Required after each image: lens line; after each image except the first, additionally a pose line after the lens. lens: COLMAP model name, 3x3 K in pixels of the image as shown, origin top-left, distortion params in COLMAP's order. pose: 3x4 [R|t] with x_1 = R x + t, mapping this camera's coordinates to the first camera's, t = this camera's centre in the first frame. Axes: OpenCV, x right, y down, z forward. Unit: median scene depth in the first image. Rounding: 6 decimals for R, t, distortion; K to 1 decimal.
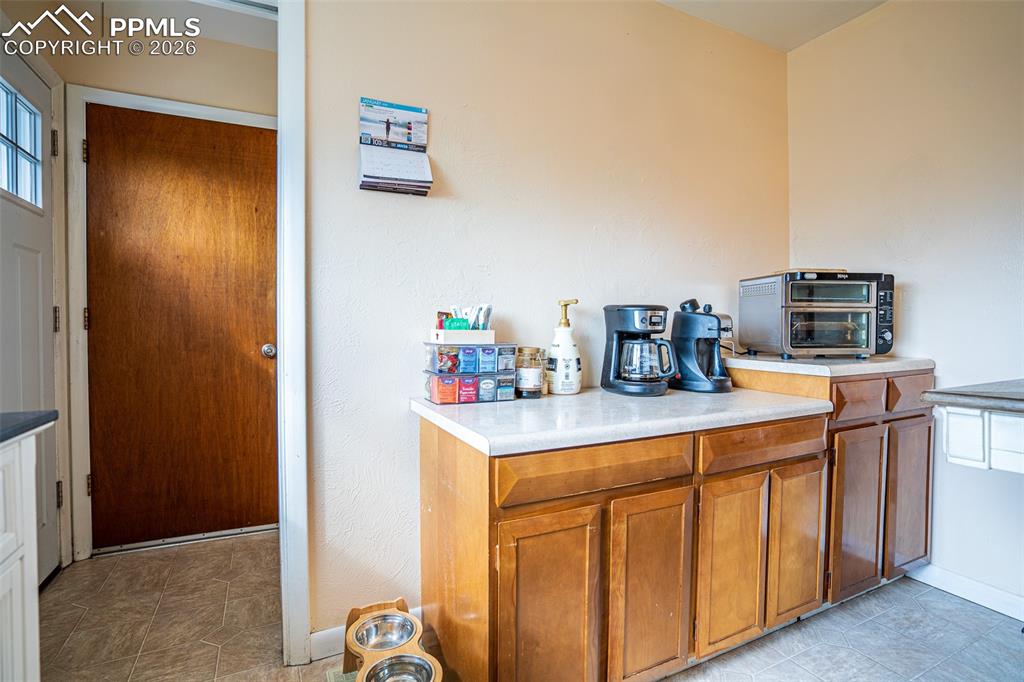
lens RADIAL K [[504.6, 0, 509.7], [0, 504.6, 336.5], [0, 0, 1]] dist [-0.077976, 0.033442]
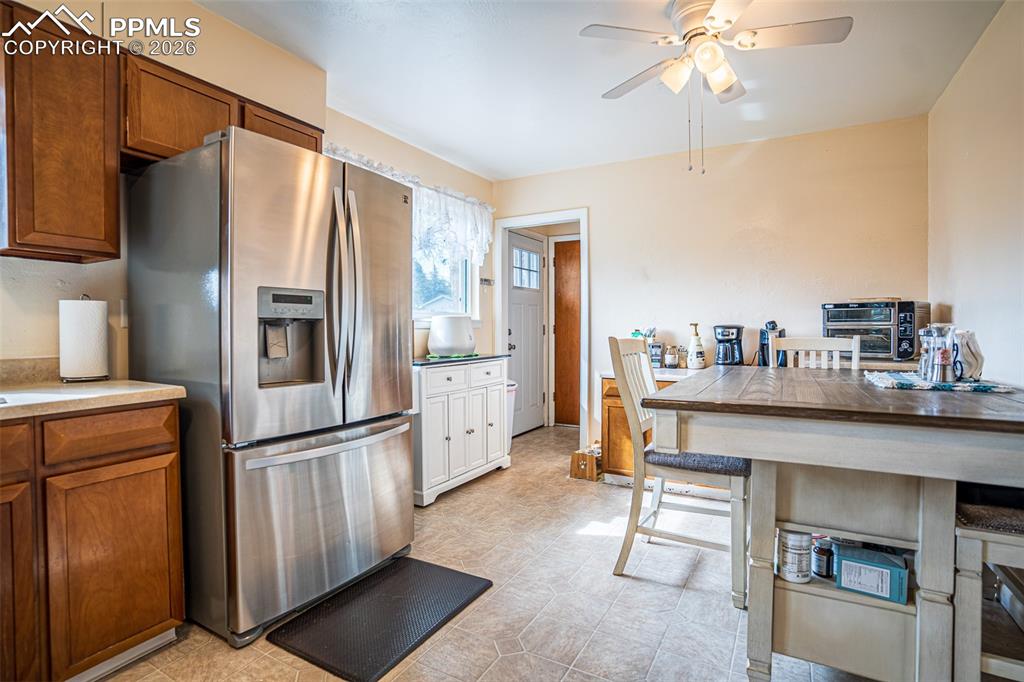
lens RADIAL K [[504.6, 0, 509.7], [0, 504.6, 336.5], [0, 0, 1]] dist [-0.077976, 0.033442]
pose [[0.556882, 0.015507, -0.830447, 1.292892], [-0.011628, 0.999873, 0.010873, -0.029309], [0.830510, 0.003601, 0.556991, -0.708639]]
